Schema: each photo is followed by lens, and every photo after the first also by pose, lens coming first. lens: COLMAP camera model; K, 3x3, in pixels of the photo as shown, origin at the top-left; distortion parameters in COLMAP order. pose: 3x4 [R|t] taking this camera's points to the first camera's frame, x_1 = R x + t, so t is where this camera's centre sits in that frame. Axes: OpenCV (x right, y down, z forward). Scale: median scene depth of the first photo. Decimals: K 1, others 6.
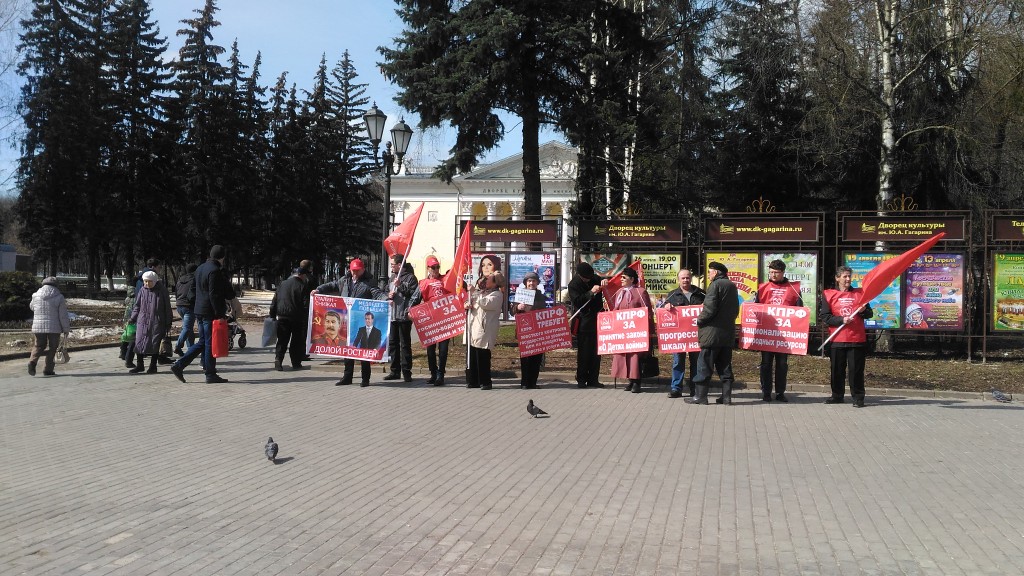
lens RADIAL K [[817.6, 0, 516.6], [0, 817.6, 294.5], [0, 0, 1]] dist [0.037477, -0.058527]
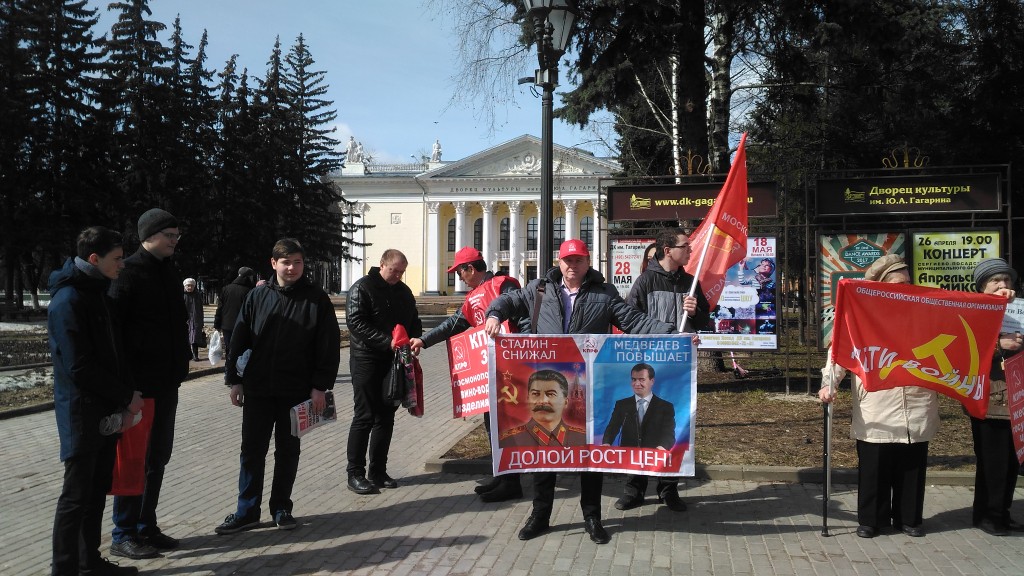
lens RADIAL K [[835.6, 0, 517.9], [0, 835.6, 292.8], [0, 0, 1]] dist [0.056061, -0.101663]
pose [[0.997969, -0.025355, 0.058434, -0.044713], [0.025800, 0.999644, -0.006867, -0.002325], [-0.058239, 0.008361, 0.998268, 0.098658]]
